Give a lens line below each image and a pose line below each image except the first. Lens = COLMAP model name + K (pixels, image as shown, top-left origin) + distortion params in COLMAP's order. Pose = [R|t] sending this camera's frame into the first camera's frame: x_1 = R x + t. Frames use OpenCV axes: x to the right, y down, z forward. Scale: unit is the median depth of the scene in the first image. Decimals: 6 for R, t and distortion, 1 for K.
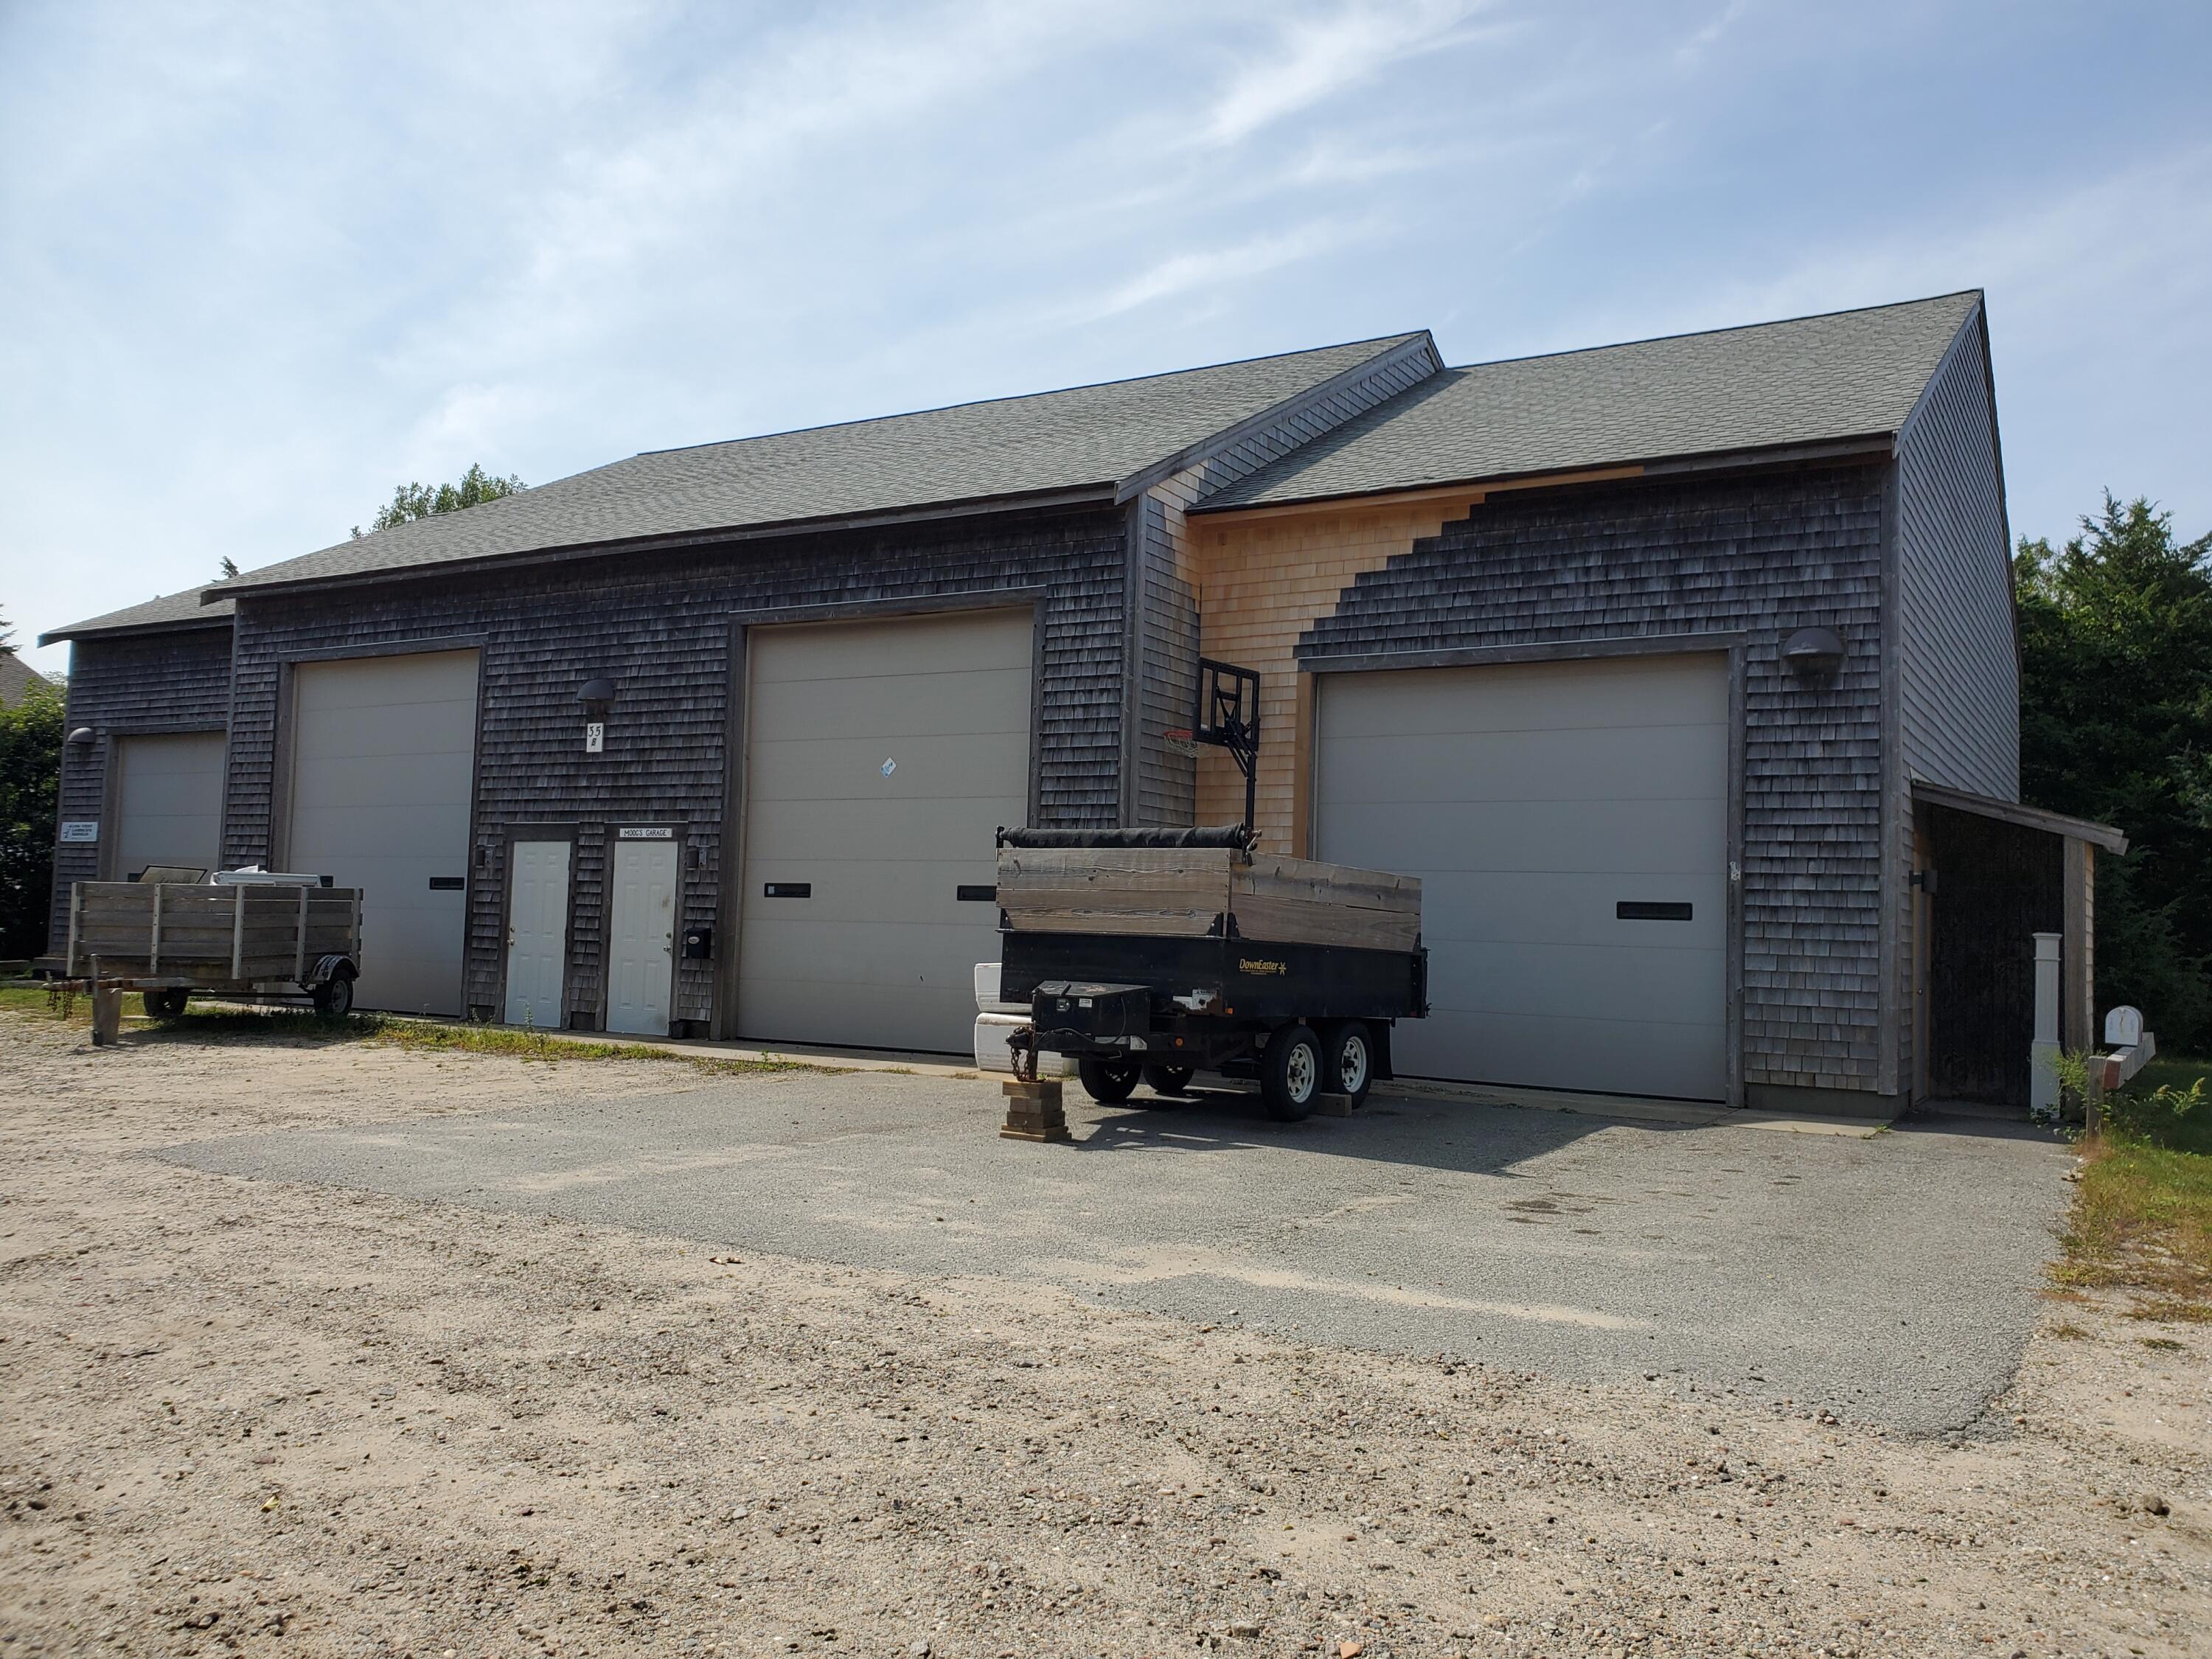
lens RADIAL K [[1772.3, 0, 1096.8], [0, 1772.3, 817.4], [0, 0, 1]] dist [-0.012148, 0.046190]
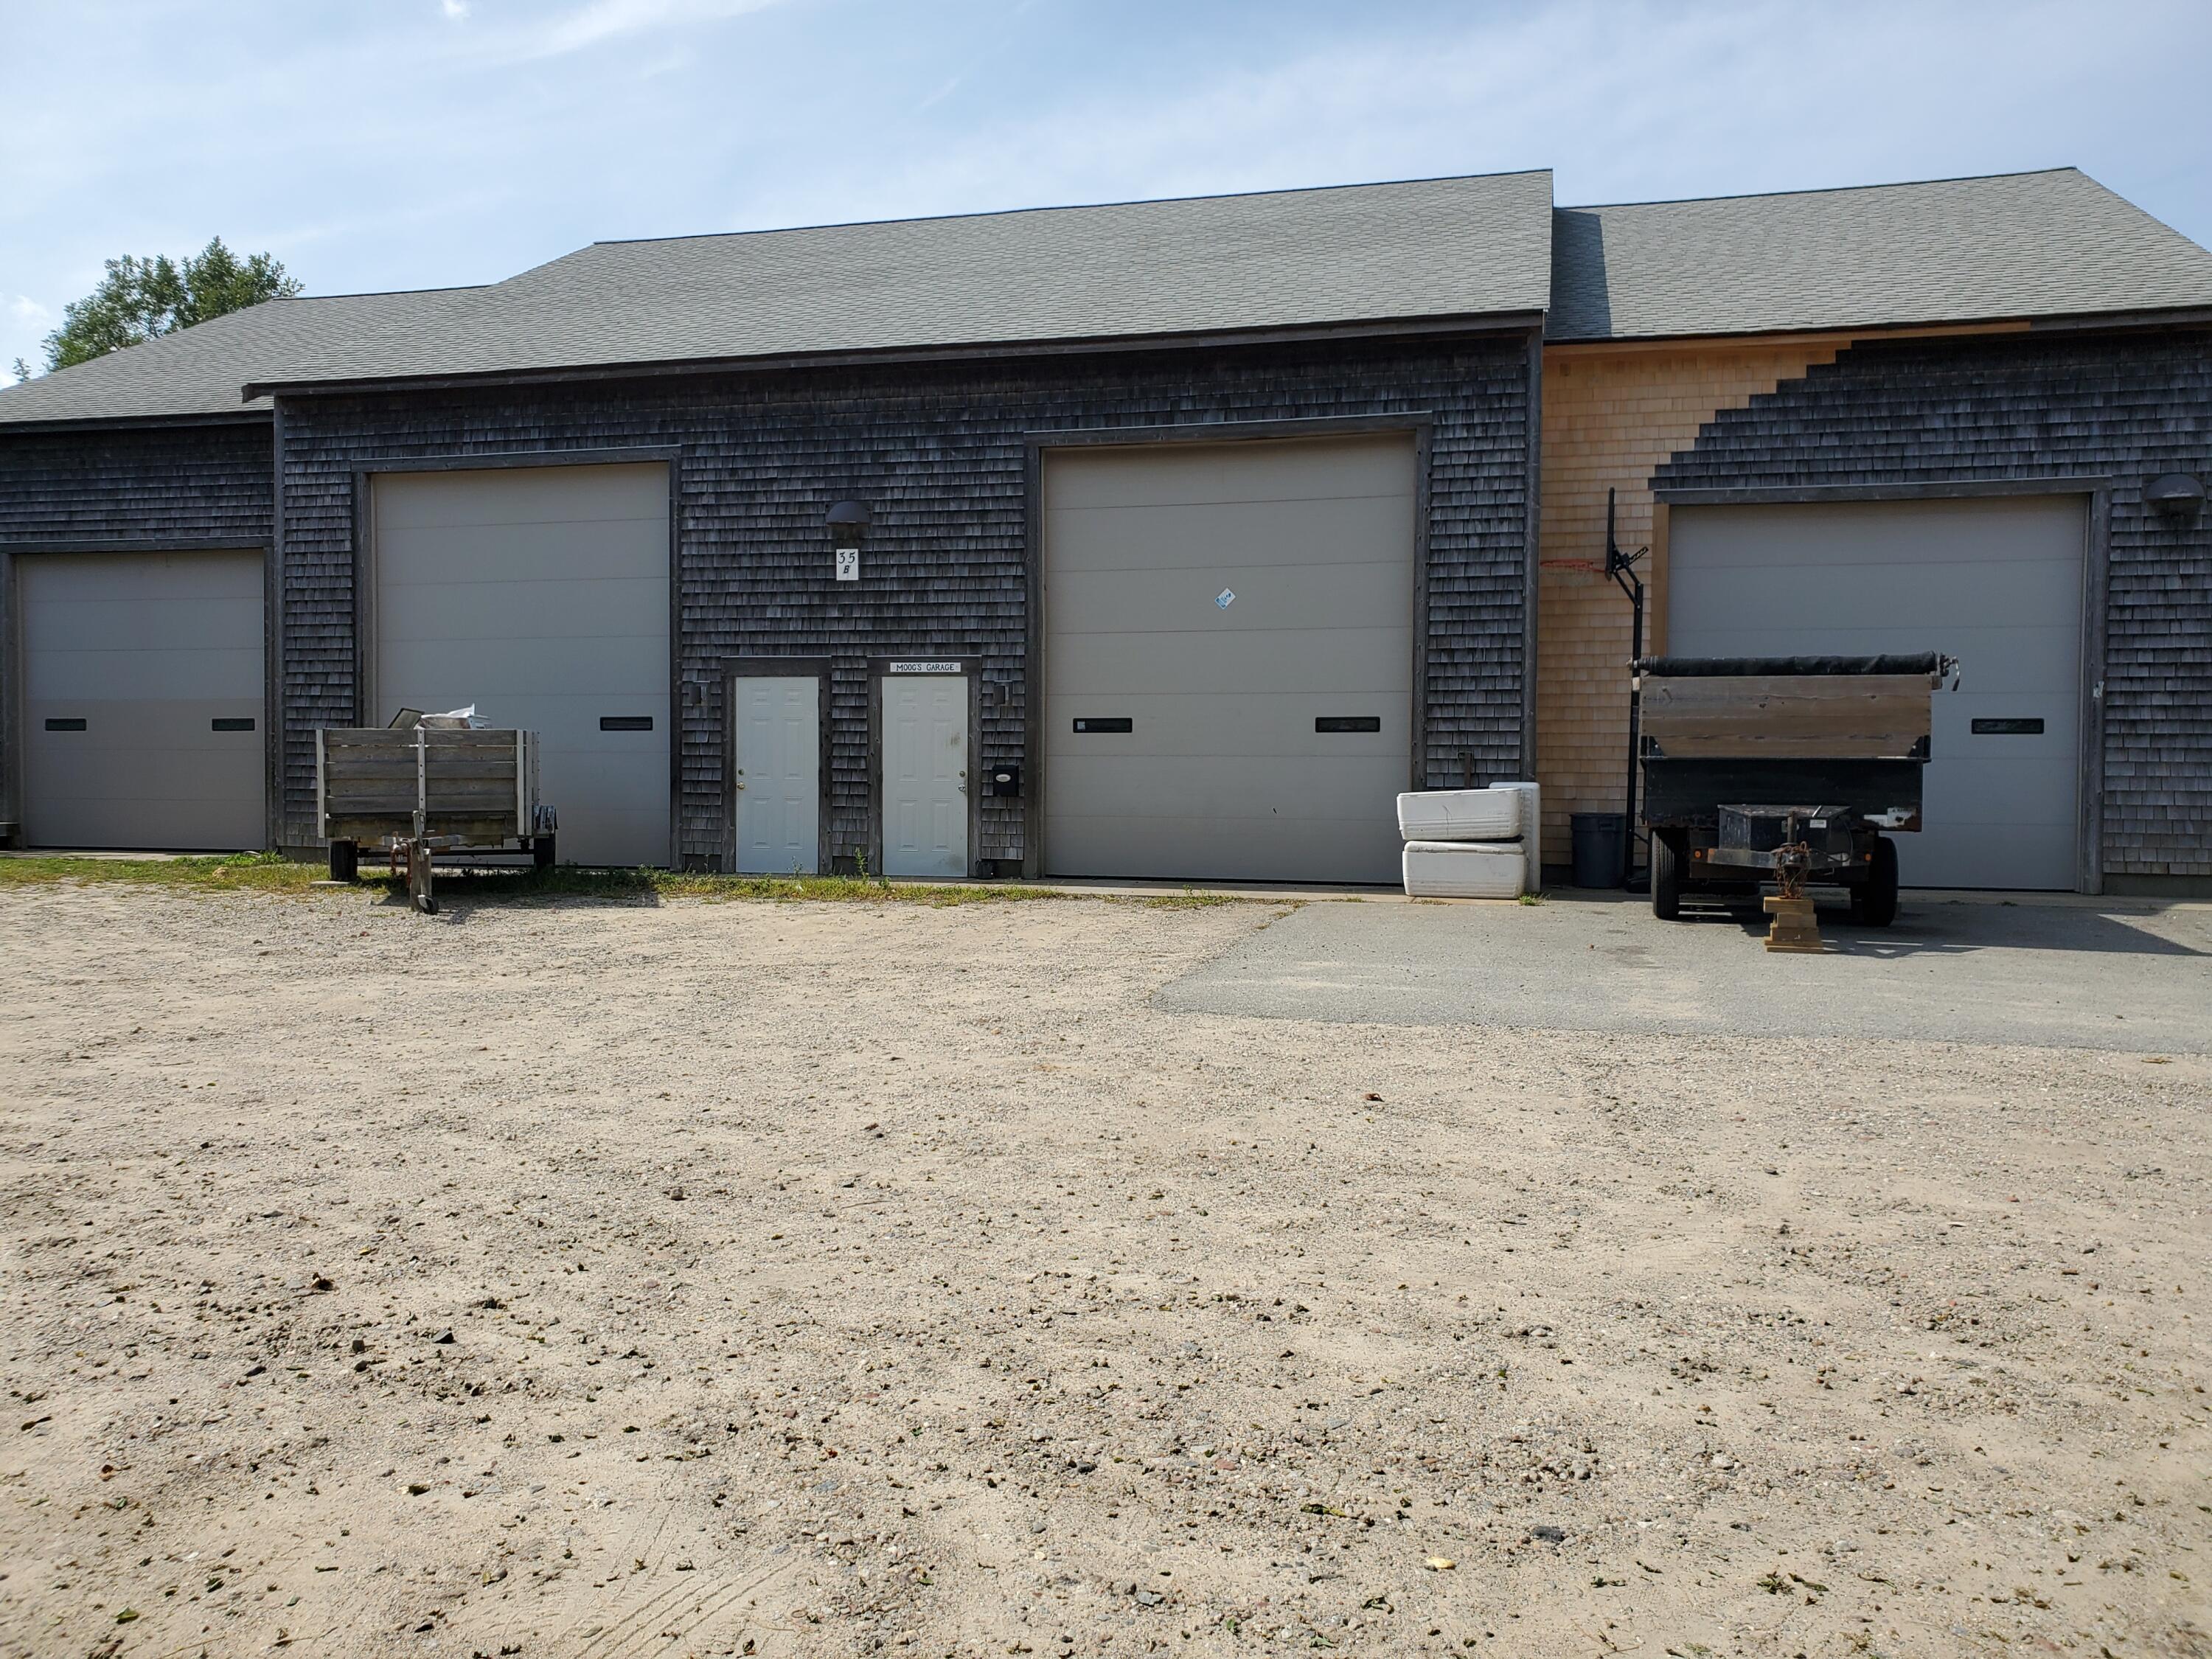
lens RADIAL K [[1732.5, 0, 1106.0], [0, 1732.5, 829.5], [0, 0, 1]] dist [0.040172, -0.041926]
pose [[0.956607, -0.036364, 0.289104, -0.441422], [0.005789, 0.994358, 0.105919, -0.002325], [-0.291324, -0.099649, 0.951420, 0.080353]]
